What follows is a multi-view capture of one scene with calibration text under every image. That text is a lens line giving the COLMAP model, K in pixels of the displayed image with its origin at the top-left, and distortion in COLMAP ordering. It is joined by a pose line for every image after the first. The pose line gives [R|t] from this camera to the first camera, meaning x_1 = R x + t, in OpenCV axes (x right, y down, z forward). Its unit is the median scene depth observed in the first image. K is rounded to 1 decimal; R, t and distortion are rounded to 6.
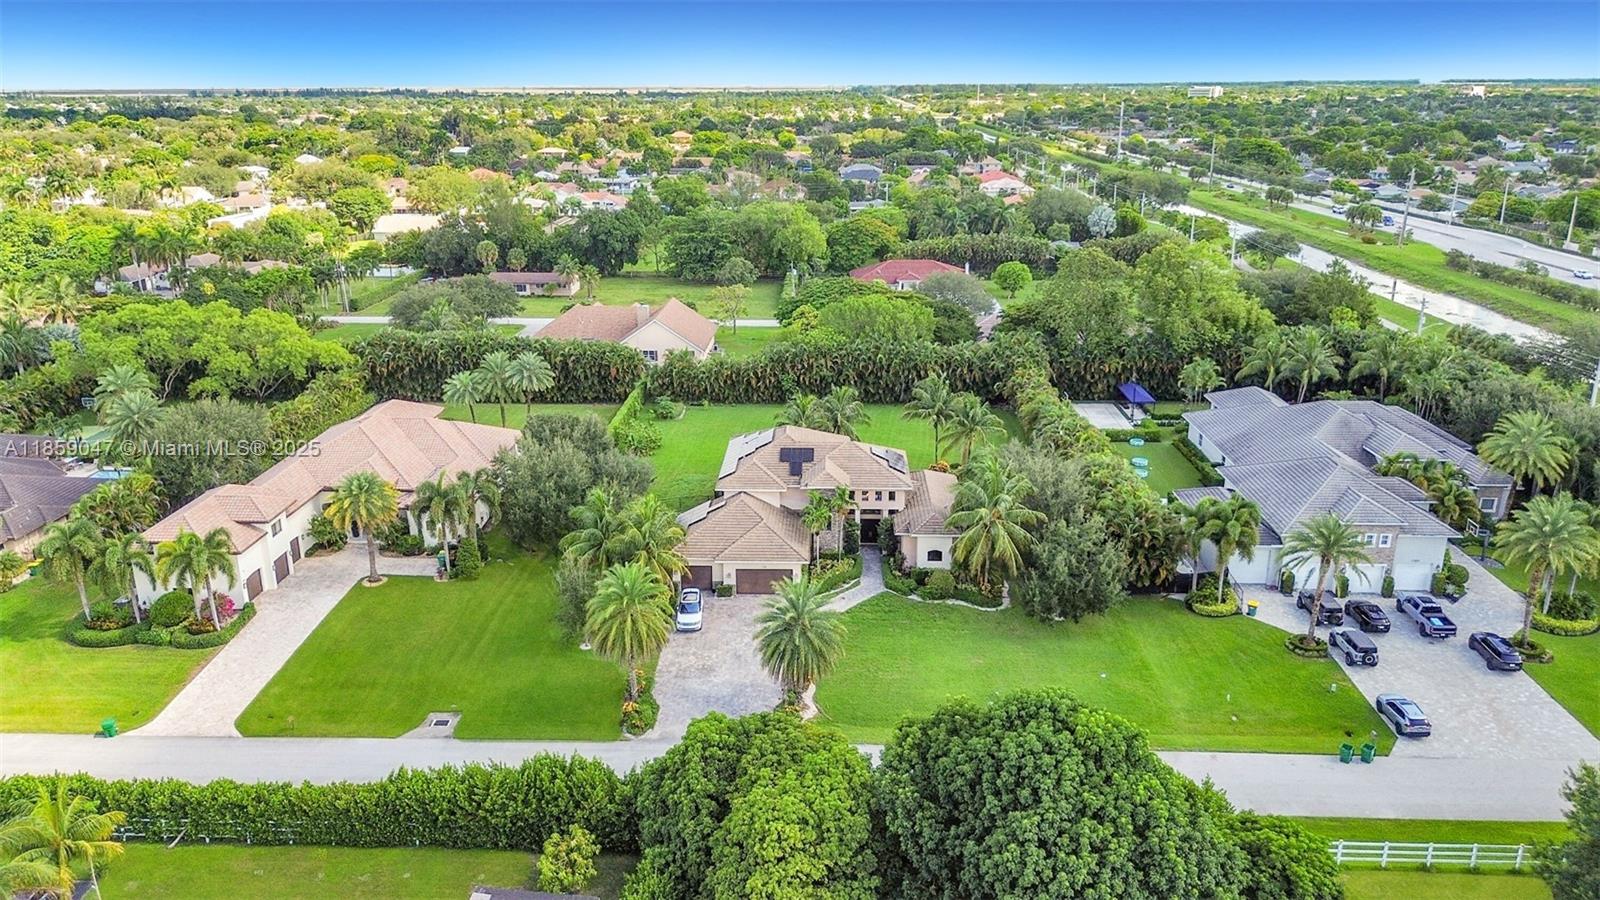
lens RADIAL K [[1106.9, 0, 800.0], [0, 1106.9, 450.0], [0, 0, 1]] dist [0.075387, -0.000507]
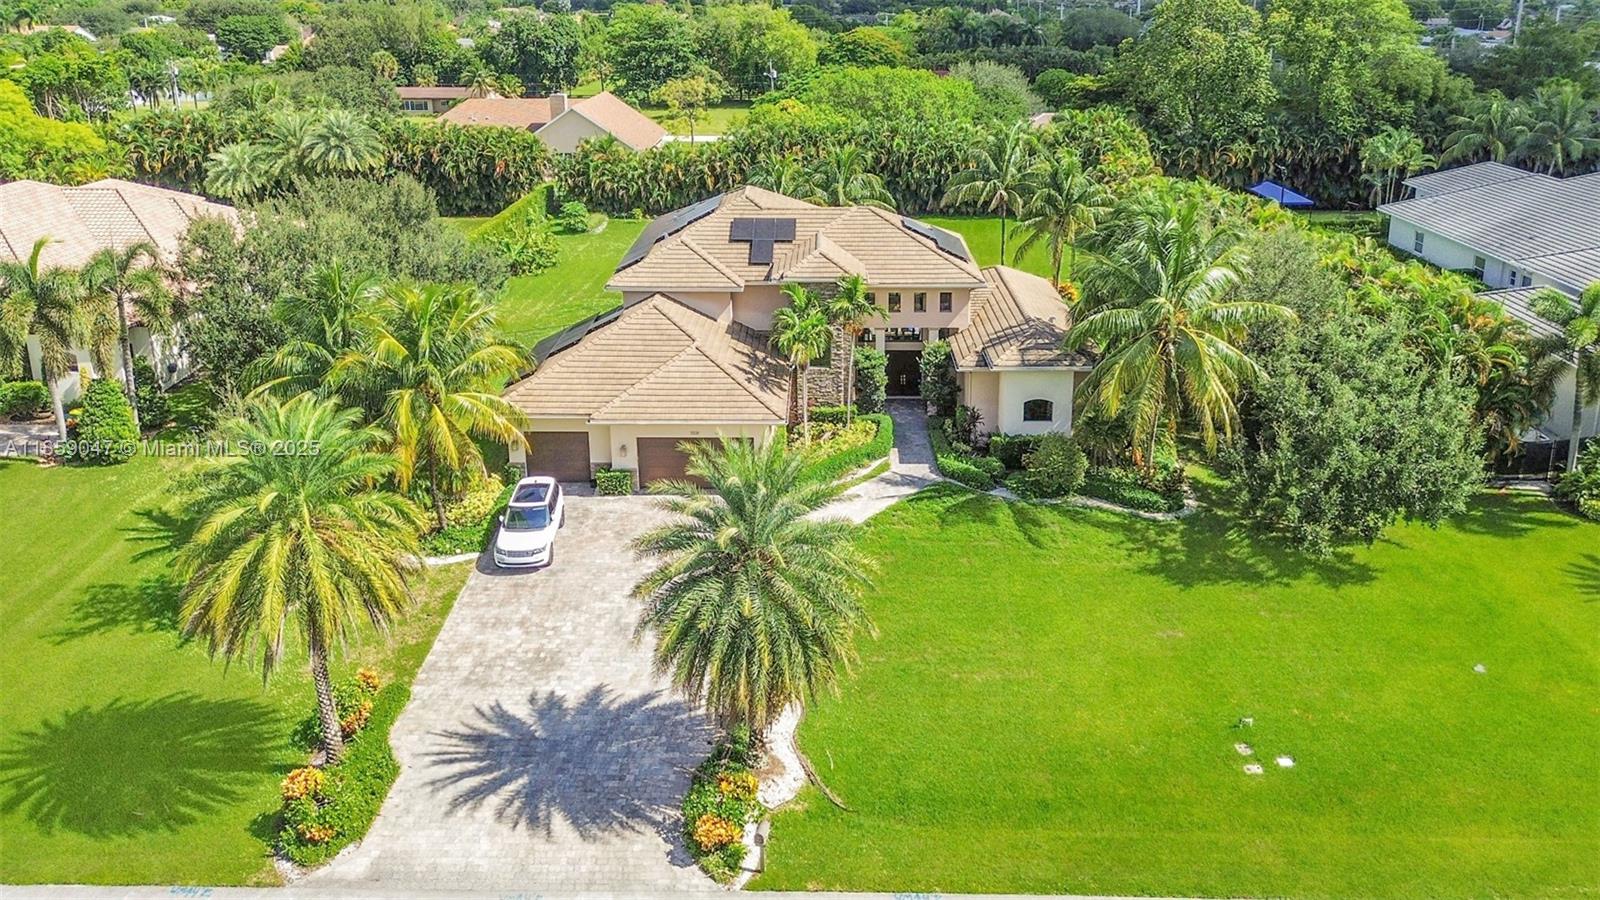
lens RADIAL K [[1135.7, 0, 800.4], [0, 1135.7, 293.3], [0, 0, 1]] dist [0.002102, 0.002176]
pose [[0.999937, -0.005866, 0.009529, 0.008926], [0.006427, 0.998178, -0.059994, 0.069225], [-0.009160, 0.060052, 0.998153, 0.461579]]
